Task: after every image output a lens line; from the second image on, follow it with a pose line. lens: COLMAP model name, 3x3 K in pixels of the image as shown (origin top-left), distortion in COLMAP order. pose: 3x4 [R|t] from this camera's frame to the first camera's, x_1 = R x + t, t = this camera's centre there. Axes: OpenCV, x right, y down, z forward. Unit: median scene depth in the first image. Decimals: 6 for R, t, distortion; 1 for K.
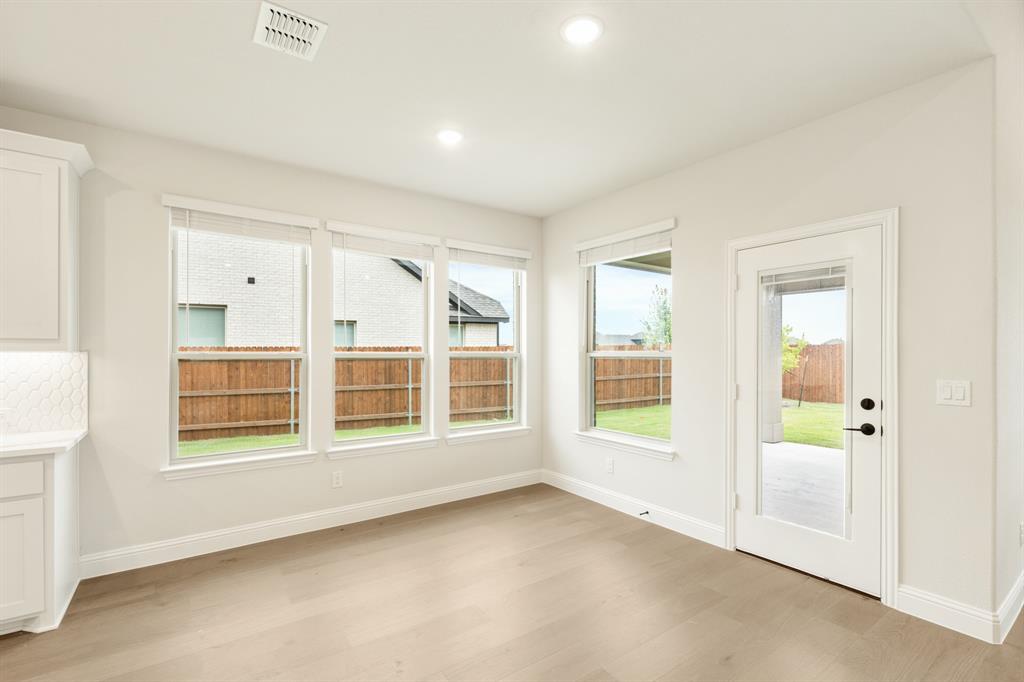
lens RADIAL K [[473.5, 0, 516.5], [0, 473.5, 351.5], [0, 0, 1]] dist [0.020154, 0.000132]
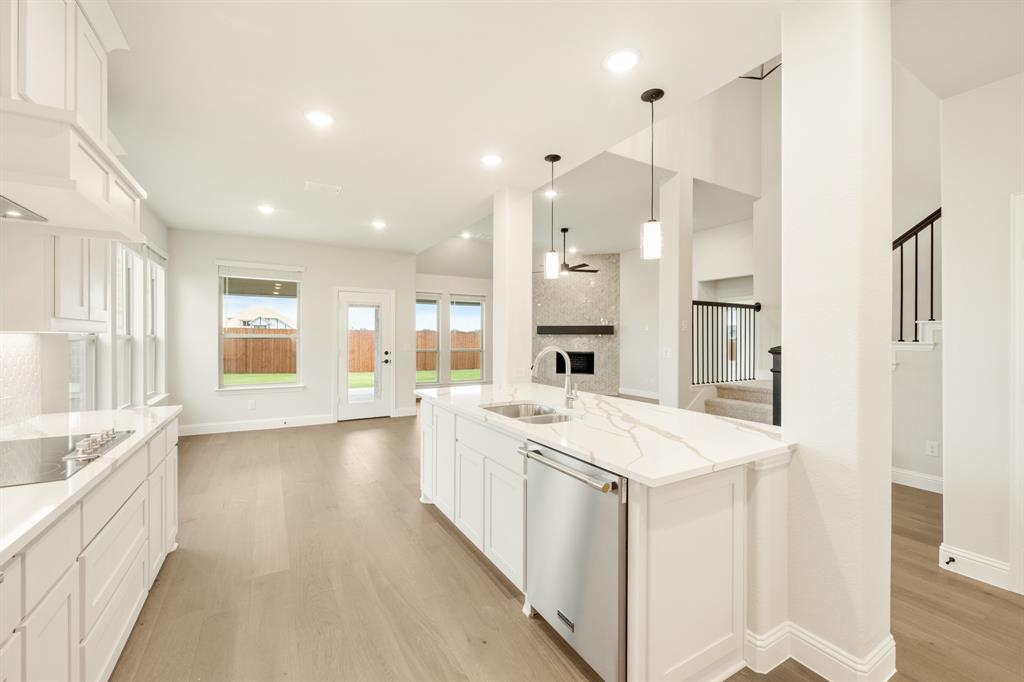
lens RADIAL K [[420.2, 0, 507.9], [0, 420.2, 340.4], [0, 0, 1]] dist [-0.000771, -0.000110]
pose [[0.093762, -0.001841, 0.995593, -1.789059], [-0.002652, 0.999994, 0.002099, 0.022502], [-0.995591, -0.002837, 0.093756, -0.004505]]
